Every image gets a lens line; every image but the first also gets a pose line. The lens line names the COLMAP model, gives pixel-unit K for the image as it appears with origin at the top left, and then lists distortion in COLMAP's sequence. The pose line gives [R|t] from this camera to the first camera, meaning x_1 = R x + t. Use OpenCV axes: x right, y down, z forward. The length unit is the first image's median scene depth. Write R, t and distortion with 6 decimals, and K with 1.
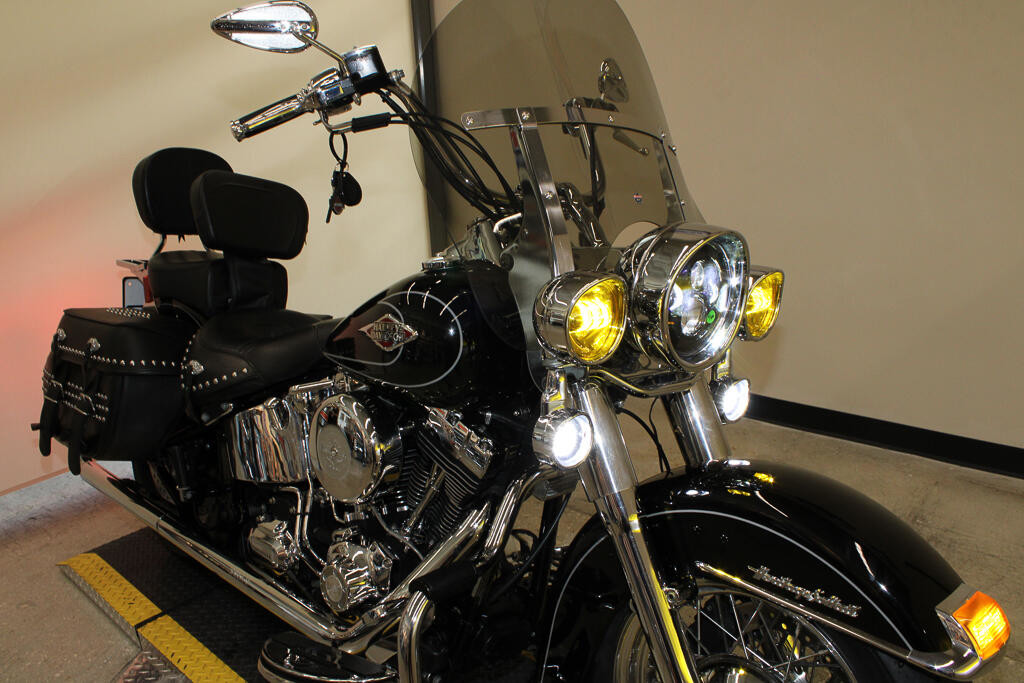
lens RADIAL K [[838.8, 0, 524.4], [0, 838.8, 342.5], [0, 0, 1]] dist [-0.123423, 0.002337]
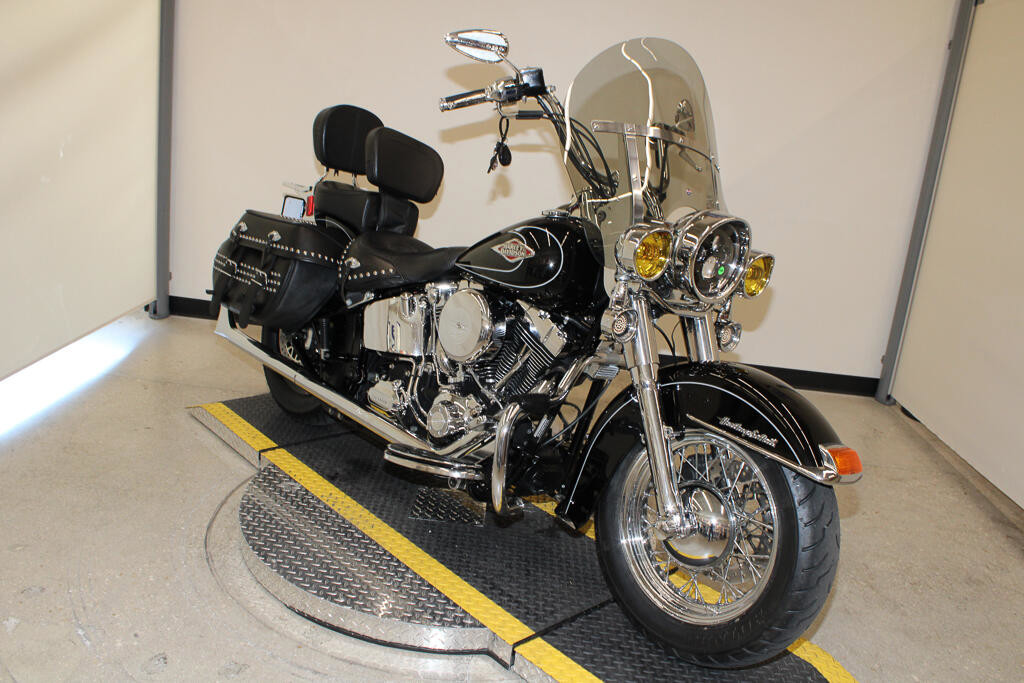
lens RADIAL K [[863.1, 0, 512.0], [0, 863.1, 341.5], [0, 0, 1]] dist [-0.165780, 0.162270]
pose [[0.983024, 0.178940, -0.040558, -0.062723], [-0.179525, 0.983689, -0.011240, 0.148332], [0.037885, 0.018330, 0.999114, -0.502212]]
